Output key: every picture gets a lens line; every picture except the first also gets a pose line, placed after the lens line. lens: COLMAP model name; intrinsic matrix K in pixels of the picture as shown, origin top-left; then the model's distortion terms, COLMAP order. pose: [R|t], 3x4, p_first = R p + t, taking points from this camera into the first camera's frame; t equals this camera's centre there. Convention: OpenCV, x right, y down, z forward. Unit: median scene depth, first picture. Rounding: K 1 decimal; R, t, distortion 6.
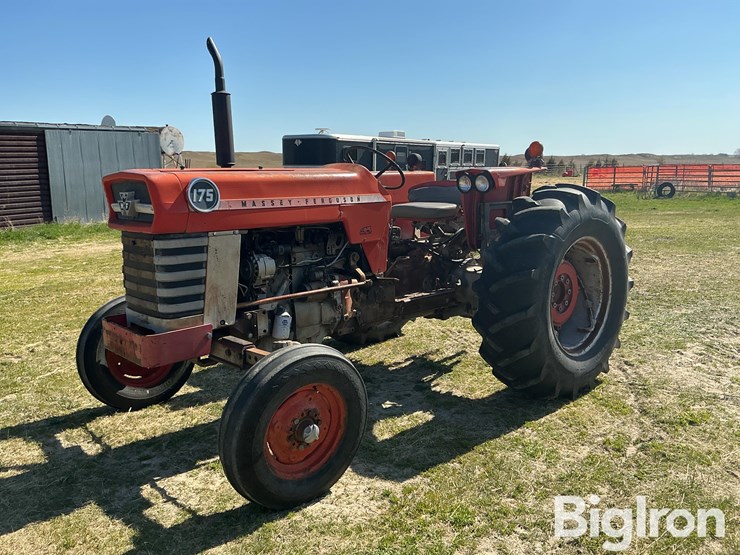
lens RADIAL K [[615.3, 0, 372.0], [0, 615.3, 280.7], [0, 0, 1]] dist [0.128187, -0.259491]
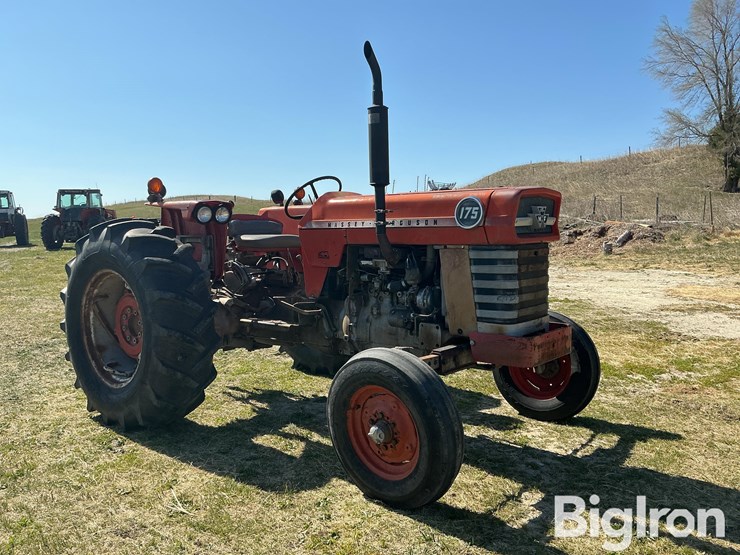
lens RADIAL K [[615.3, 0, 369.3], [0, 615.3, 280.0], [0, 0, 1]] dist [0.128187, -0.259491]
pose [[-0.126283, -0.063515, 0.989959, -1.164750], [0.180994, 0.979722, 0.085947, -0.131749], [-0.975343, 0.190030, -0.112226, 1.164841]]
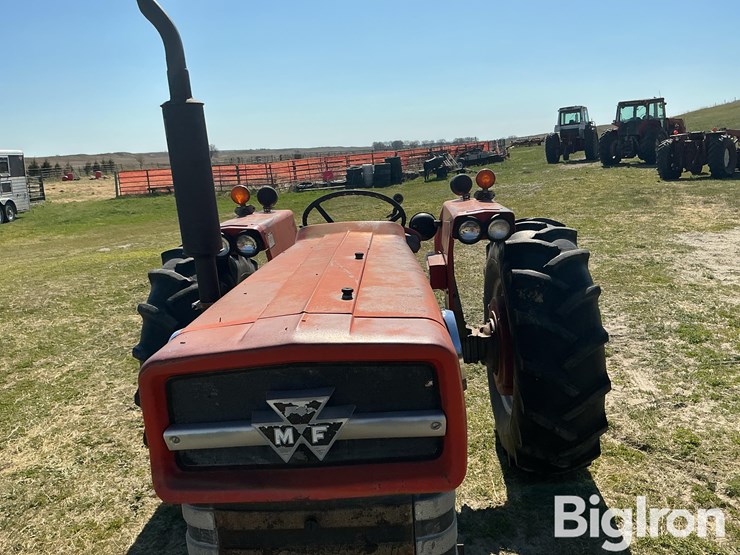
lens RADIAL K [[615.3, 0, 372.0], [0, 615.3, 277.0], [0, 0, 1]] dist [0.128187, -0.259491]
pose [[0.710582, -0.165828, 0.683794, -0.479069], [0.168991, 0.983607, 0.062925, -0.179915], [-0.683019, 0.070841, 0.726957, 0.579174]]
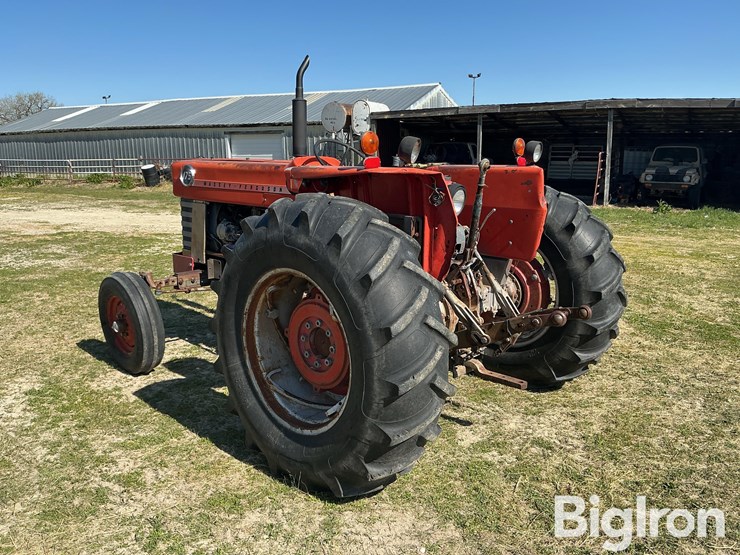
lens RADIAL K [[615.3, 0, 363.1], [0, 615.3, 281.1], [0, 0, 1]] dist [0.128187, -0.259491]
pose [[0.061475, 0.219262, -0.973727, 1.090699], [-0.177912, 0.962356, 0.205469, -0.228132], [0.982124, 0.160606, 0.098171, 1.064890]]
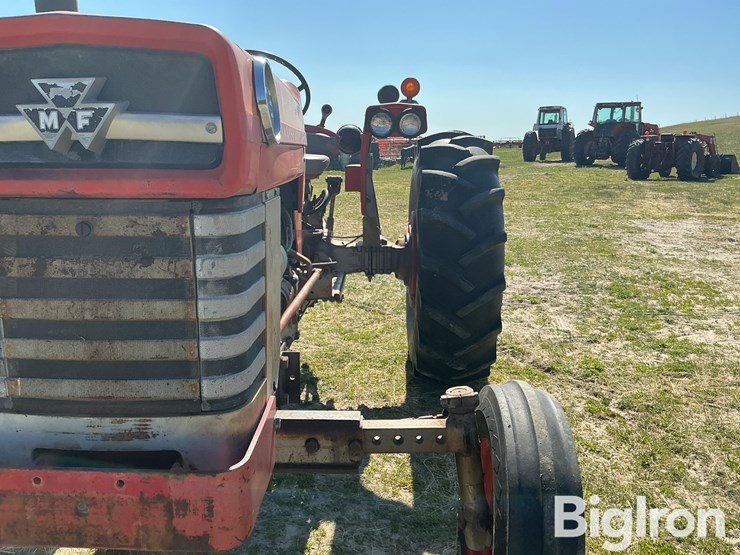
lens RADIAL K [[615.3, 0, 372.1], [0, 615.3, 284.5], [0, 0, 1]] dist [0.128187, -0.259491]
pose [[0.693006, -0.132748, 0.708605, -0.431455], [0.099309, 0.991109, 0.088548, -0.036162], [-0.714059, 0.009007, 0.700028, 0.524632]]
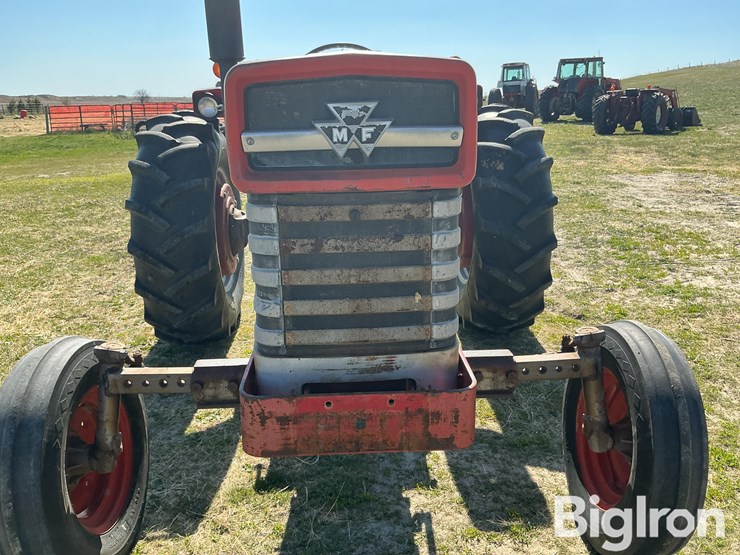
lens RADIAL K [[615.3, 0, 369.2], [0, 615.3, 279.7], [0, 0, 1]] dist [0.128187, -0.259491]
pose [[0.646610, -0.199727, 0.736210, -0.599750], [0.134663, 0.979845, 0.147548, -0.065612], [-0.750841, 0.003734, 0.660473, 0.564630]]
